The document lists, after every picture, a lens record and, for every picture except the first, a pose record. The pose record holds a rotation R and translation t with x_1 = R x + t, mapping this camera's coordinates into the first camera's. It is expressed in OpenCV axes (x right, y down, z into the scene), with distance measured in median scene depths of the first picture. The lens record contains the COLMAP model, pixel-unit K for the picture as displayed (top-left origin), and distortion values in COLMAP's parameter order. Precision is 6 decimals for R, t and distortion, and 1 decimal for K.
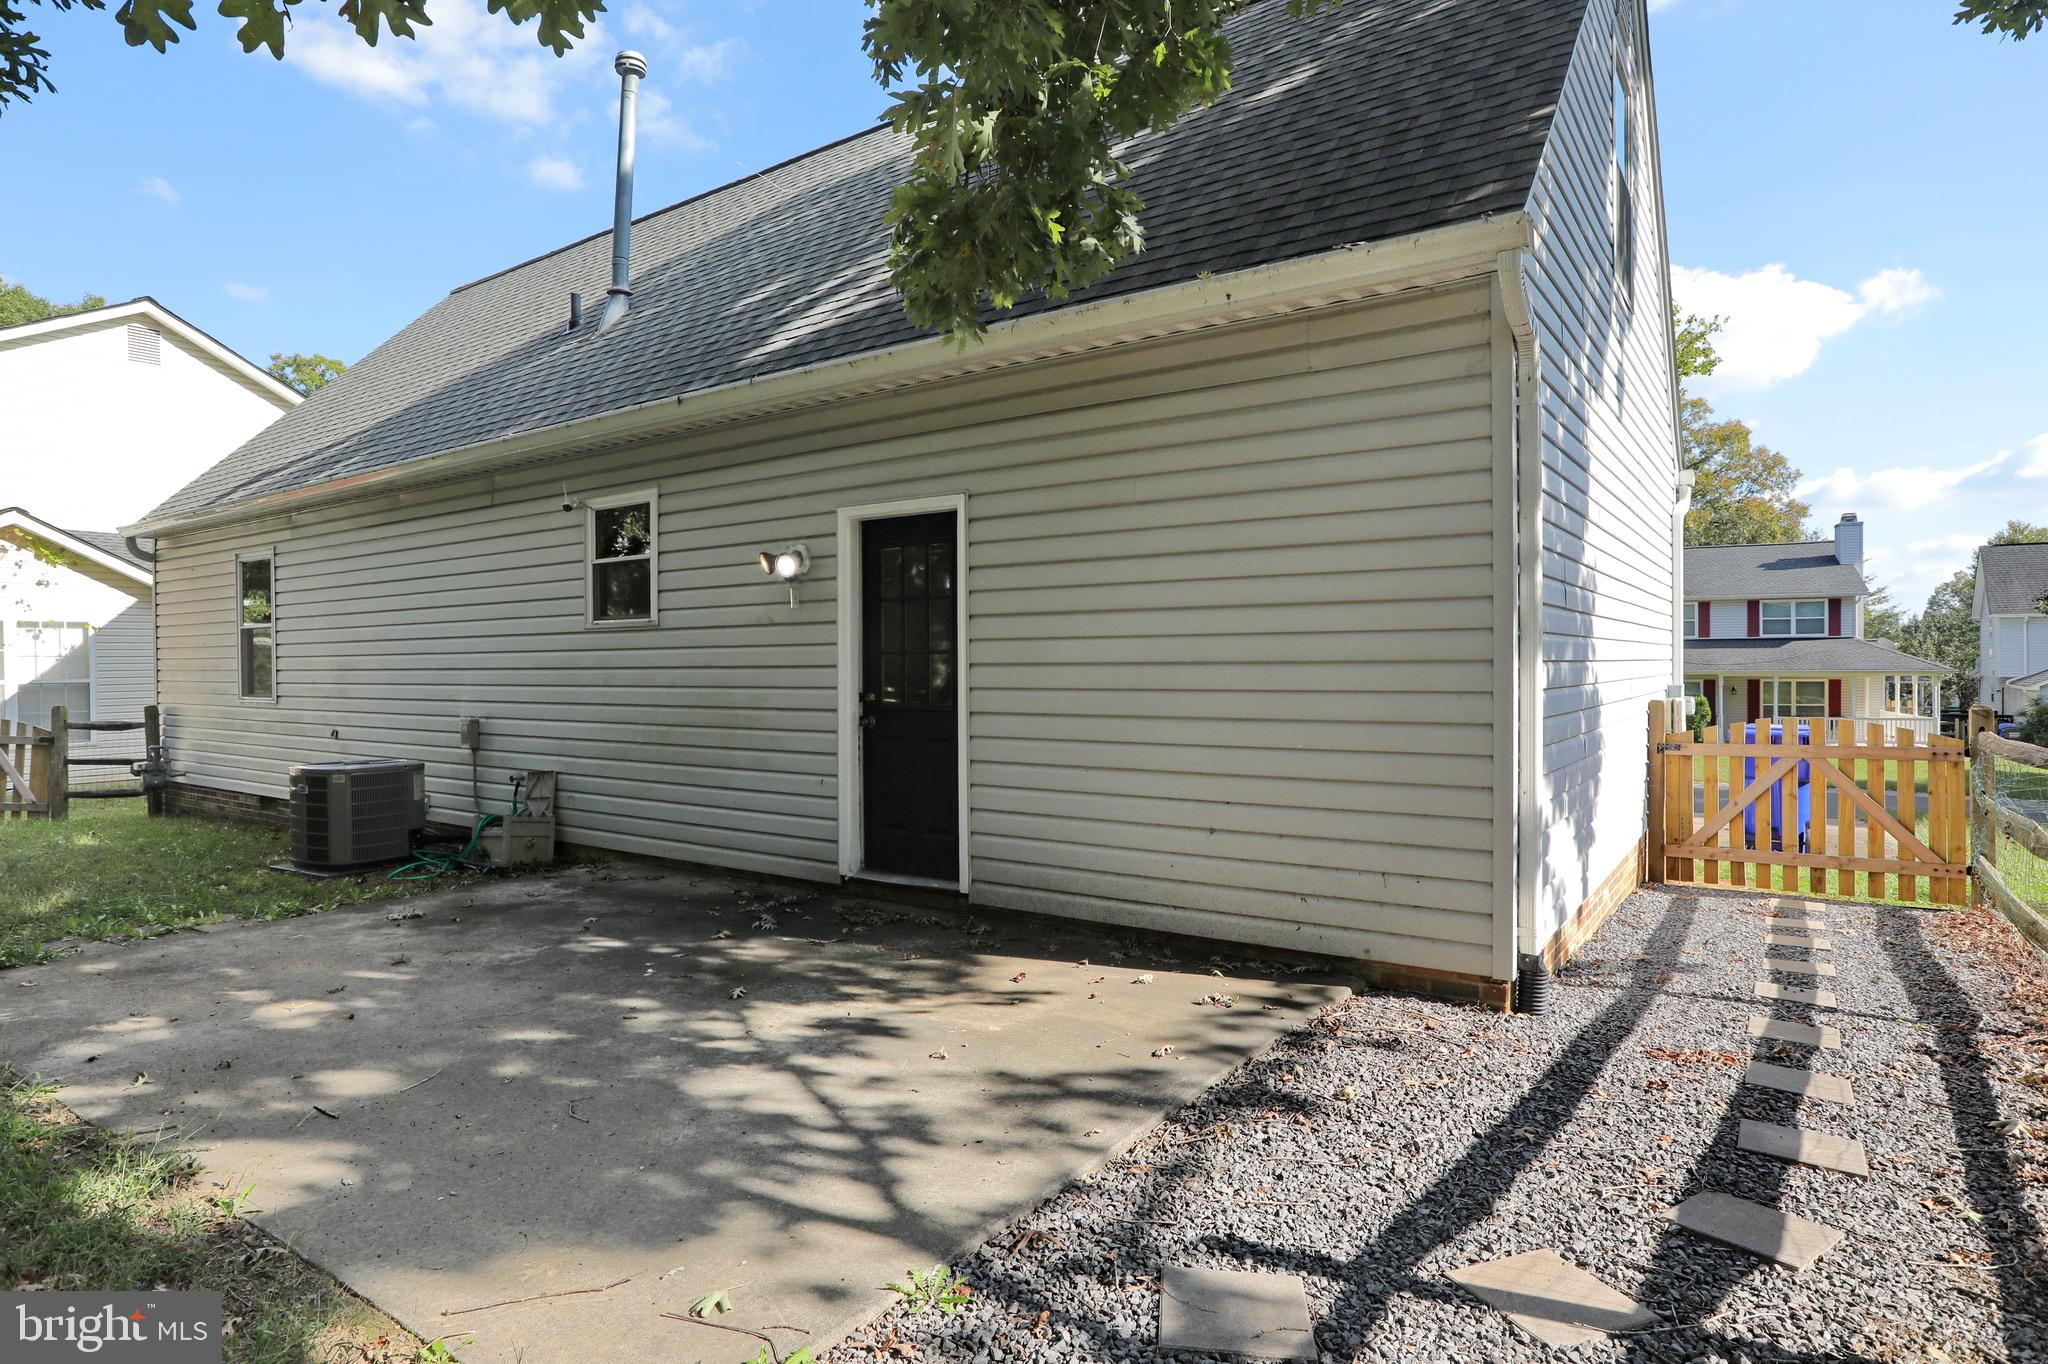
lens RADIAL K [[1126.8, 0, 1020.3], [0, 1126.8, 676.6], [0, 0, 1]] dist [-0.061149, 0.041403]
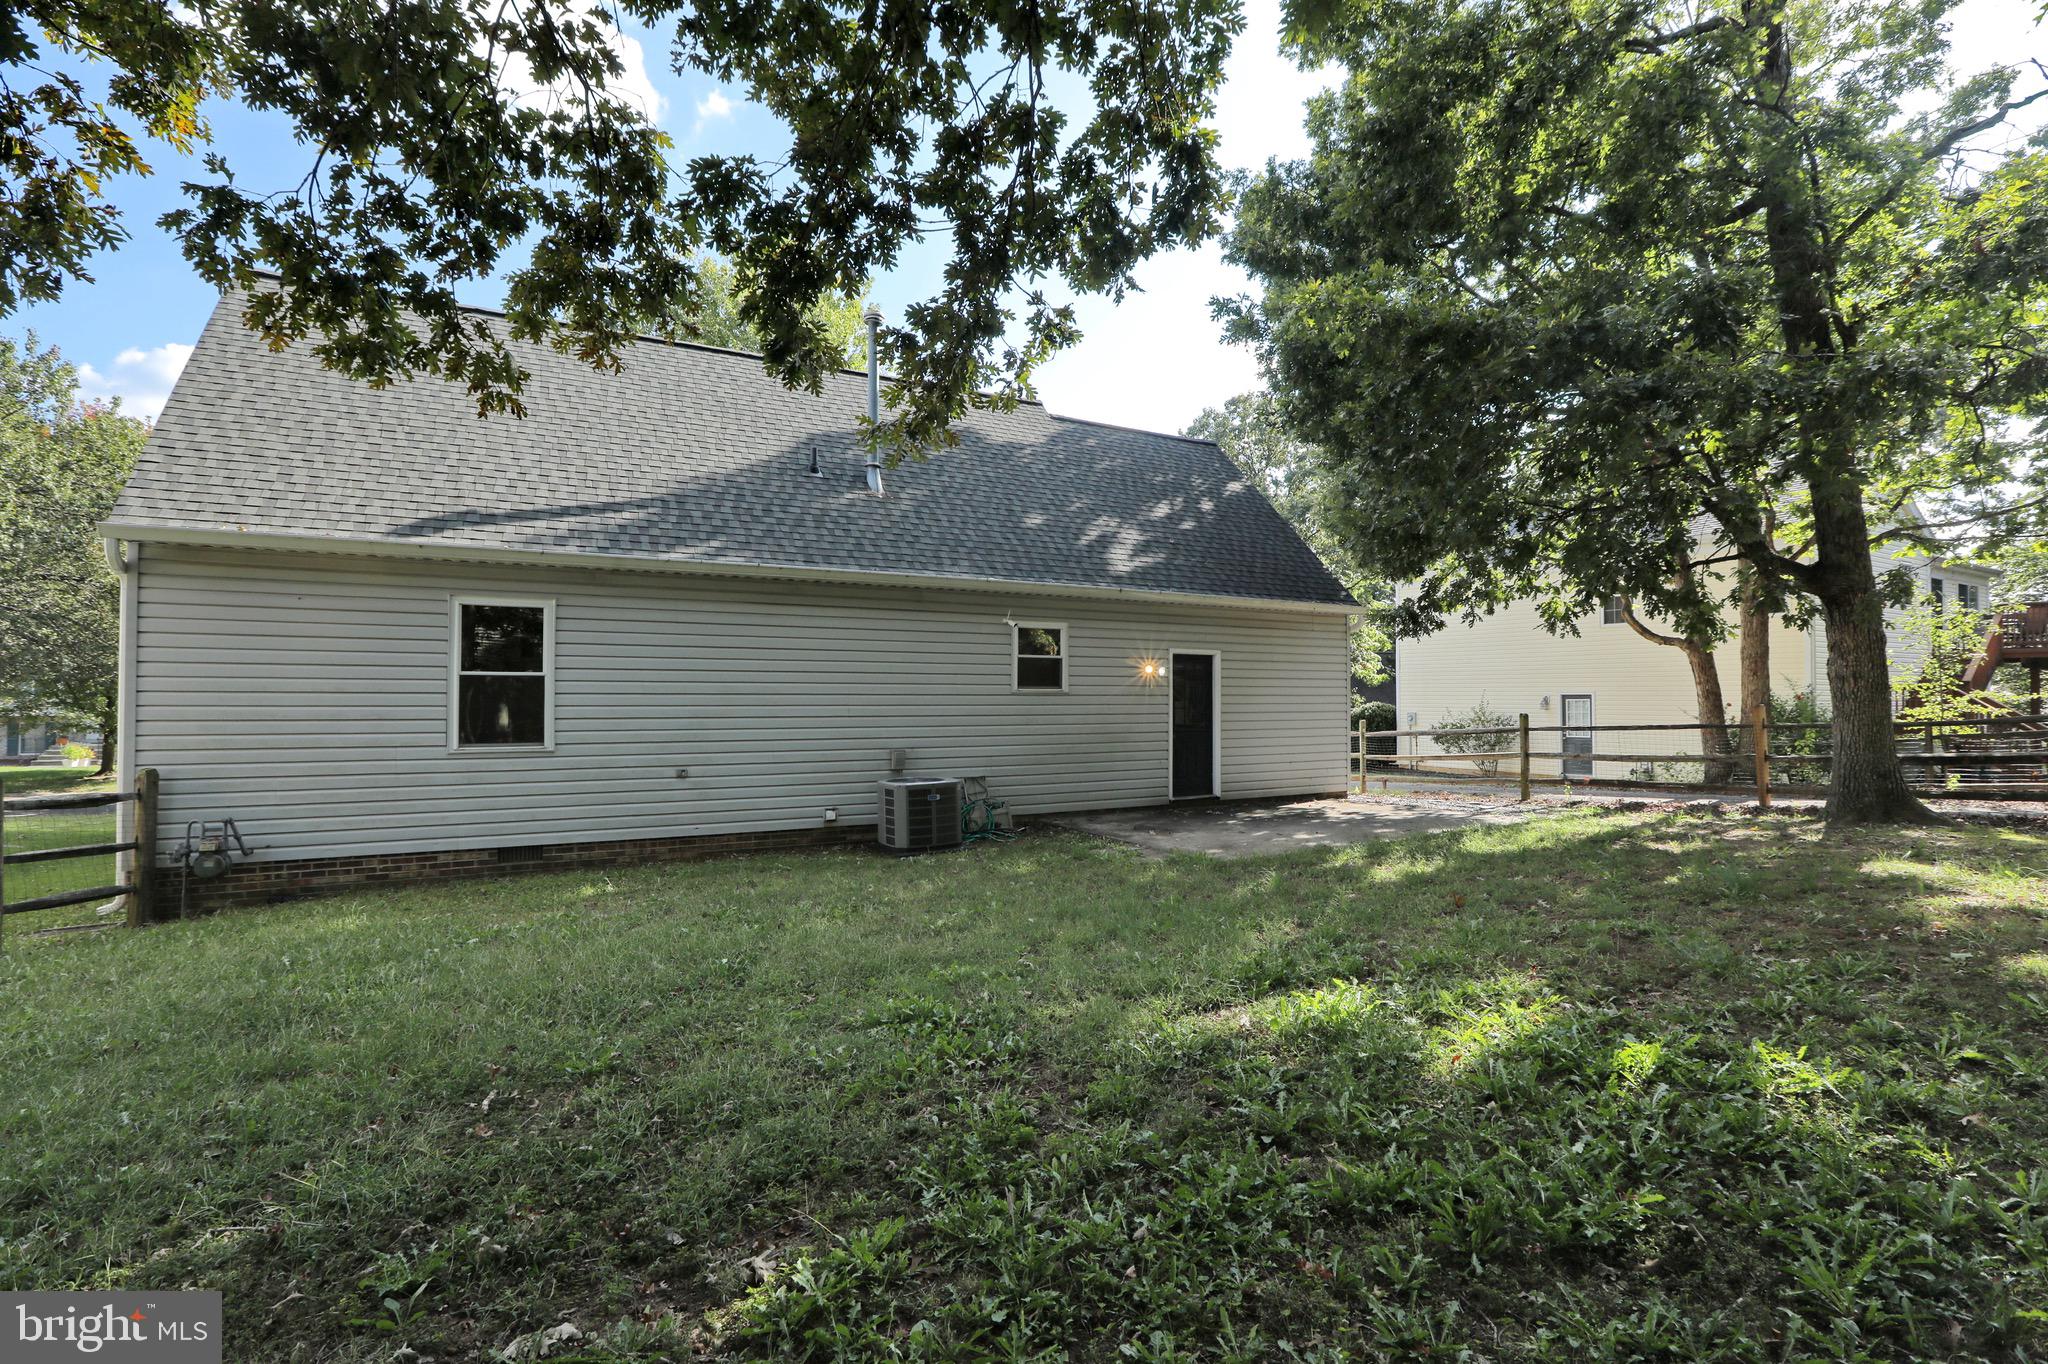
lens RADIAL K [[937.0, 0, 1024.0], [0, 937.0, 682.0], [0, 0, 1]] dist [-0.069985, 0.031090]
pose [[0.433315, 0.016287, 0.901096, -1.817036], [0.001718, 0.999820, -0.018897, -0.033603], [-0.901241, 0.009736, 0.433209, 0.353453]]
